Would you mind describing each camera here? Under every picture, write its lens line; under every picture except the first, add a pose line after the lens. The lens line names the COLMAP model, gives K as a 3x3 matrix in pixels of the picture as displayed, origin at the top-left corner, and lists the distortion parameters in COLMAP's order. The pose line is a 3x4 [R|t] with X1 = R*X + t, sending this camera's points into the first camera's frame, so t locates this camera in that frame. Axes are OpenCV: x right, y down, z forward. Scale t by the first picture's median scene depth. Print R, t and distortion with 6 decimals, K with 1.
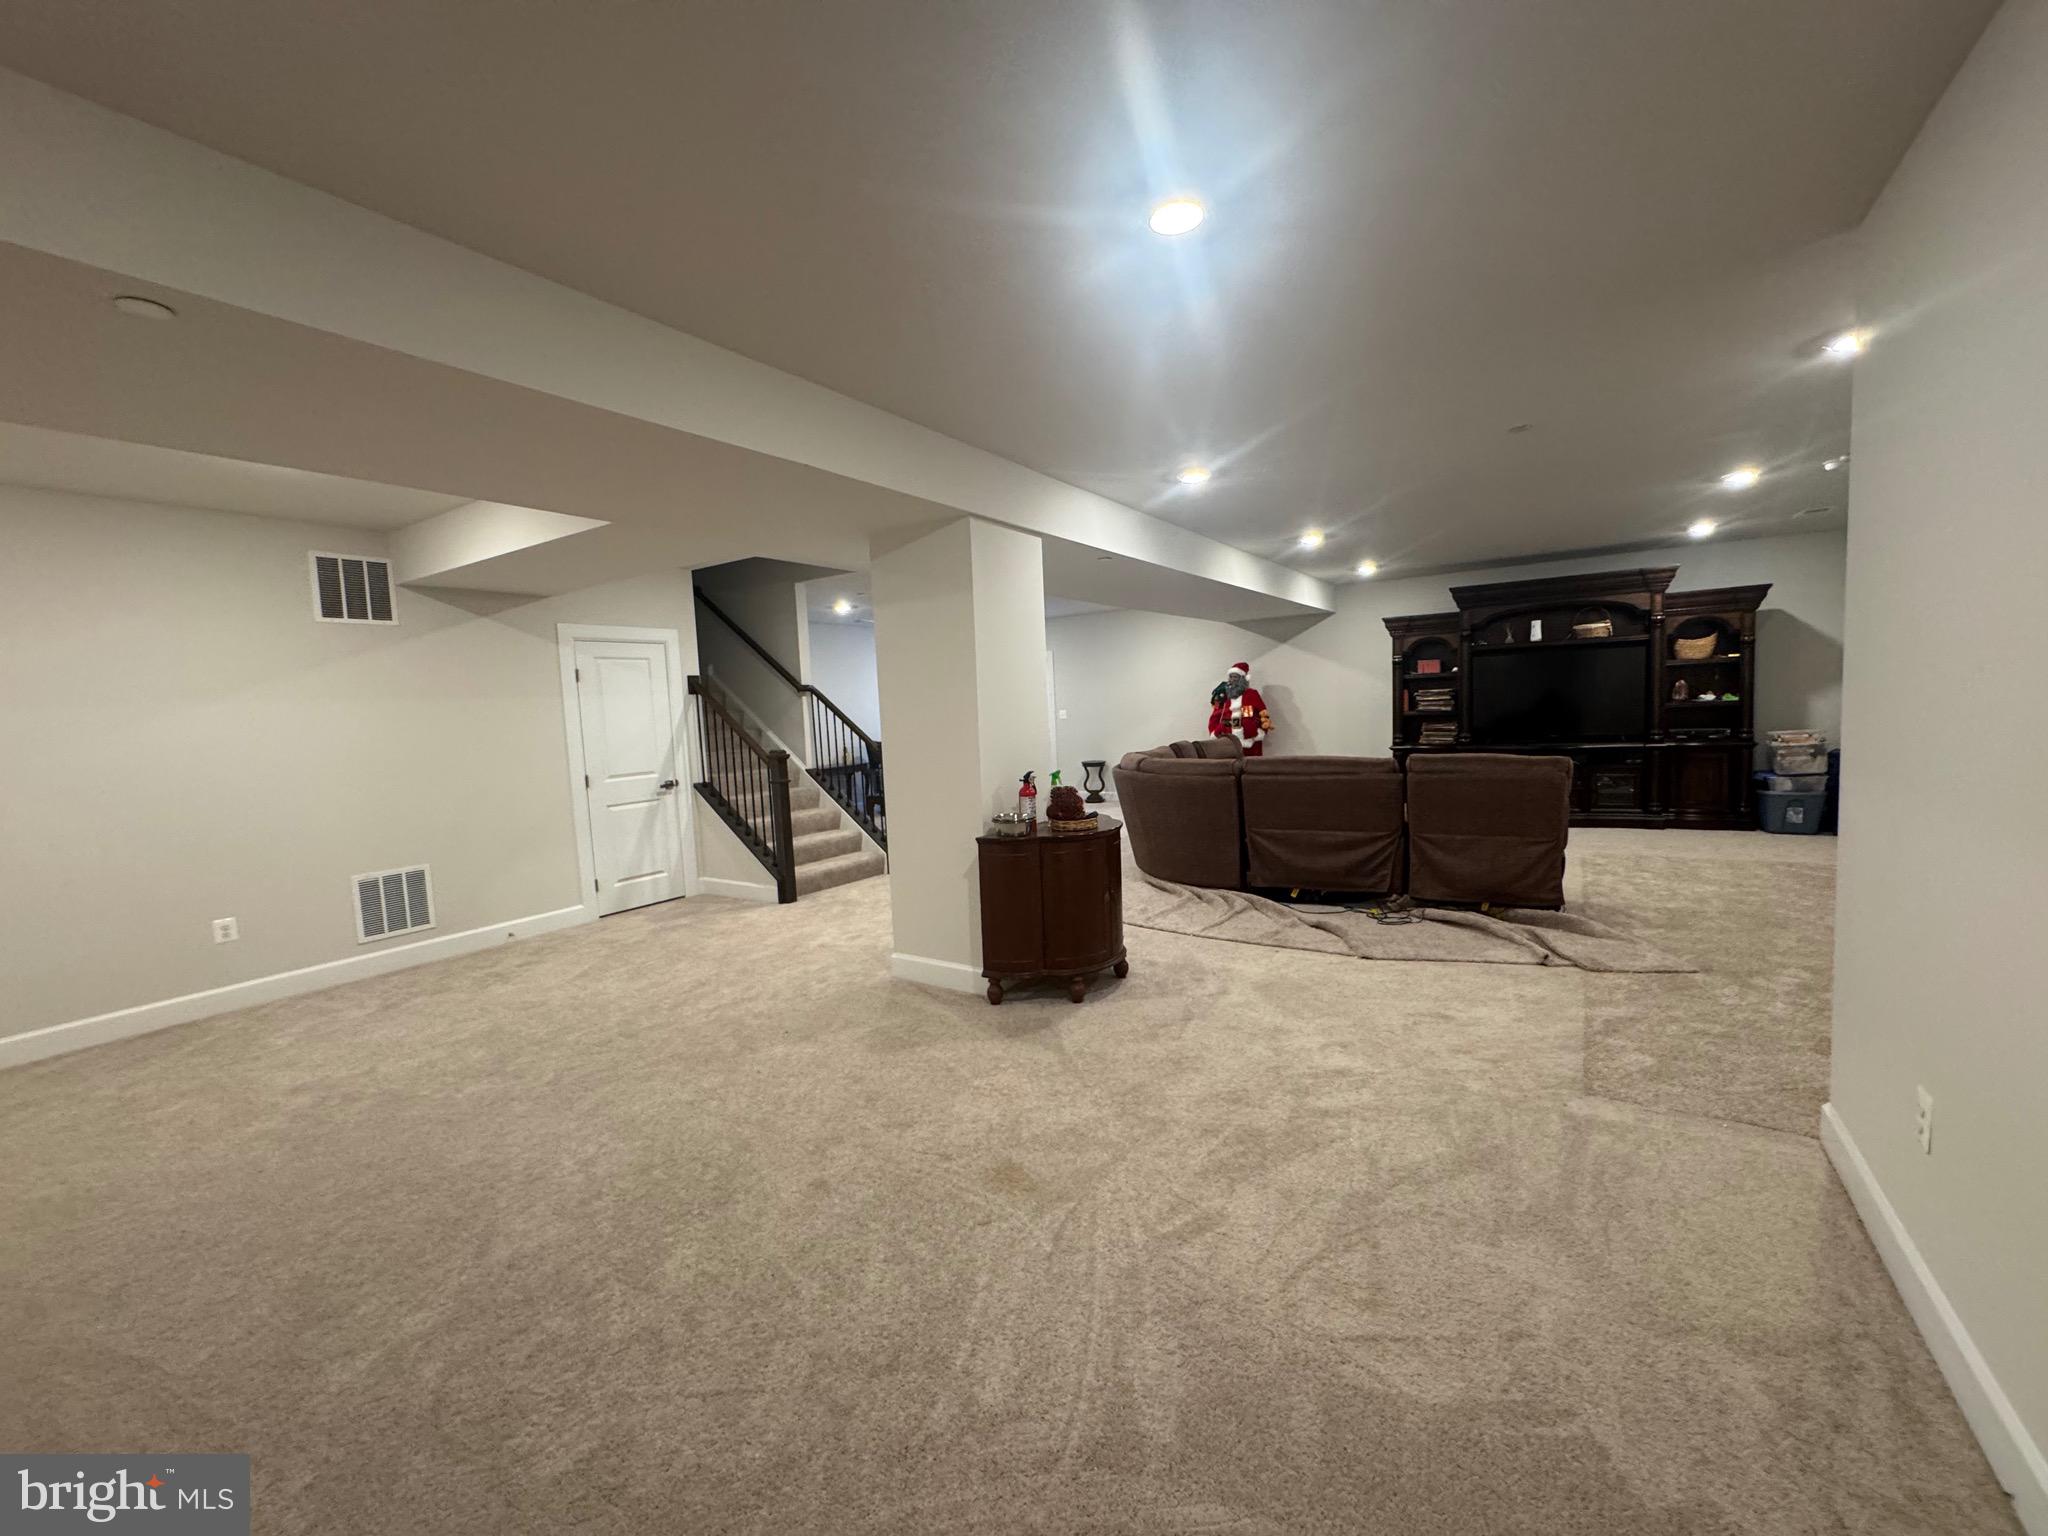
lens RADIAL K [[817.5, 0, 1024.0], [0, 817.5, 768.0], [0, 0, 1]] dist [0.000125, 0.000073]
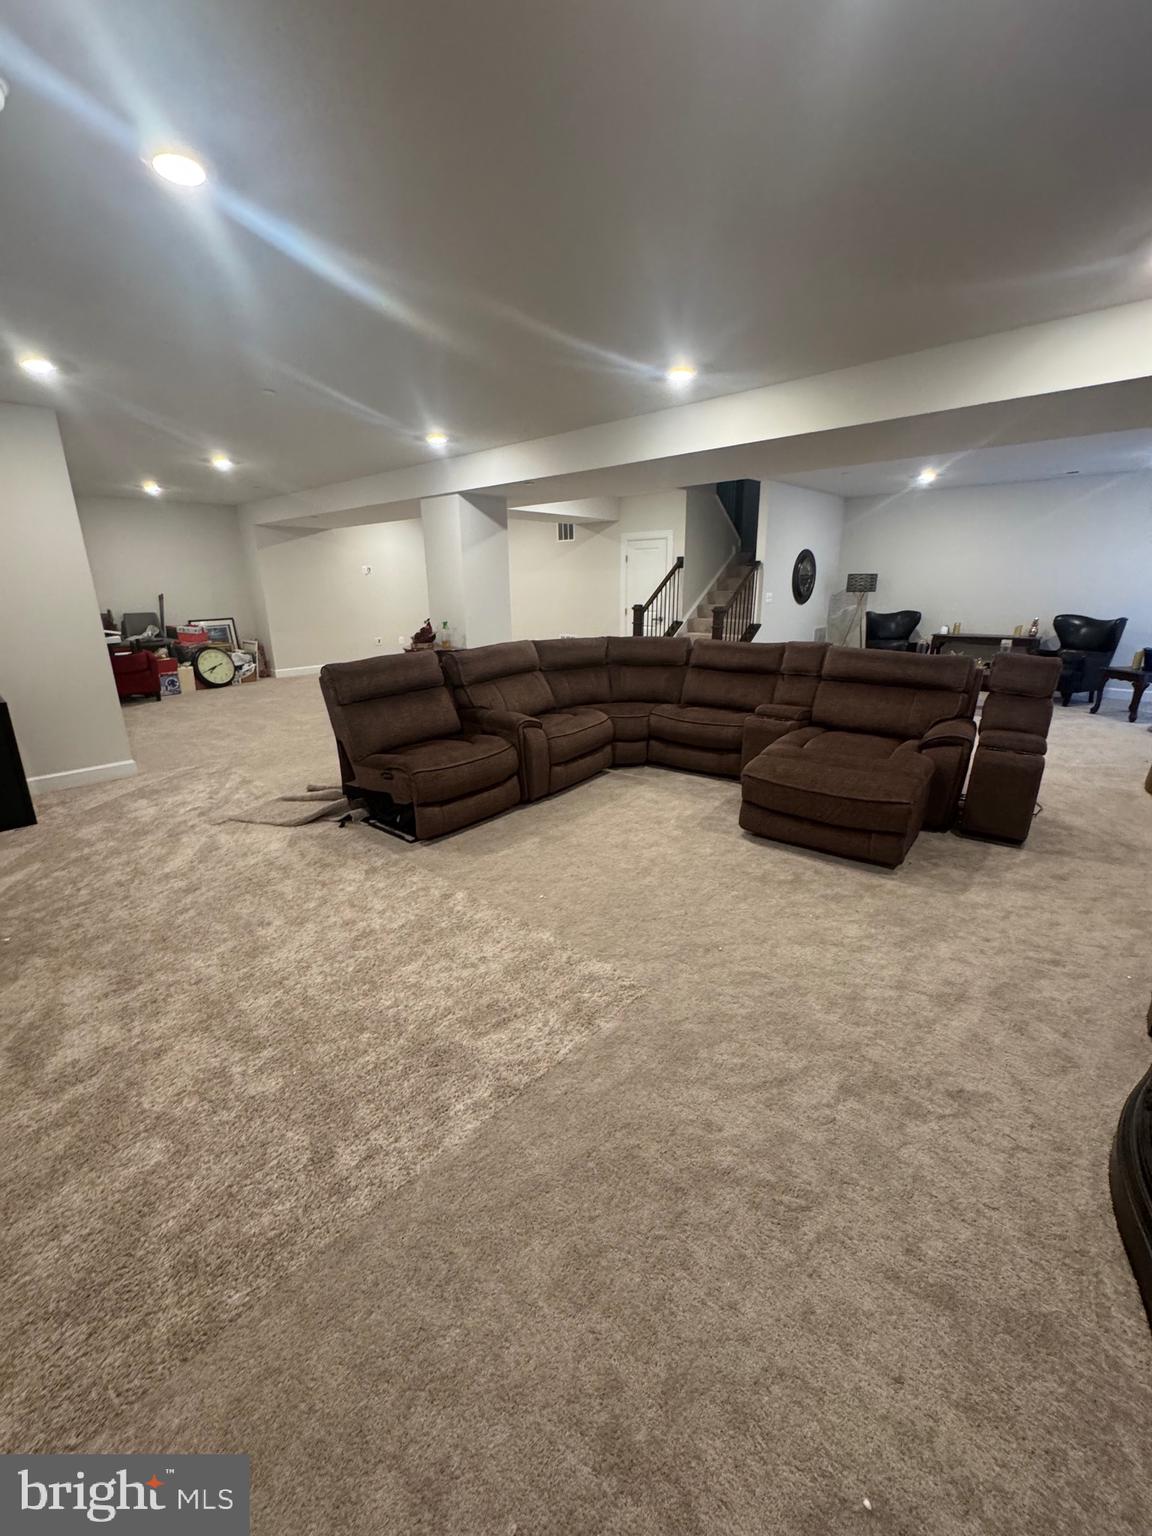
lens RADIAL K [[613.1, 0, 576.0], [0, 613.1, 768.0], [0, 0, 1]] dist [0.000125, 0.000073]
pose [[-0.130477, 0.326005, -0.936321, 1.144166], [-0.060682, 0.939998, 0.335741, -0.129804], [0.989593, 0.100625, -0.102865, 1.097227]]
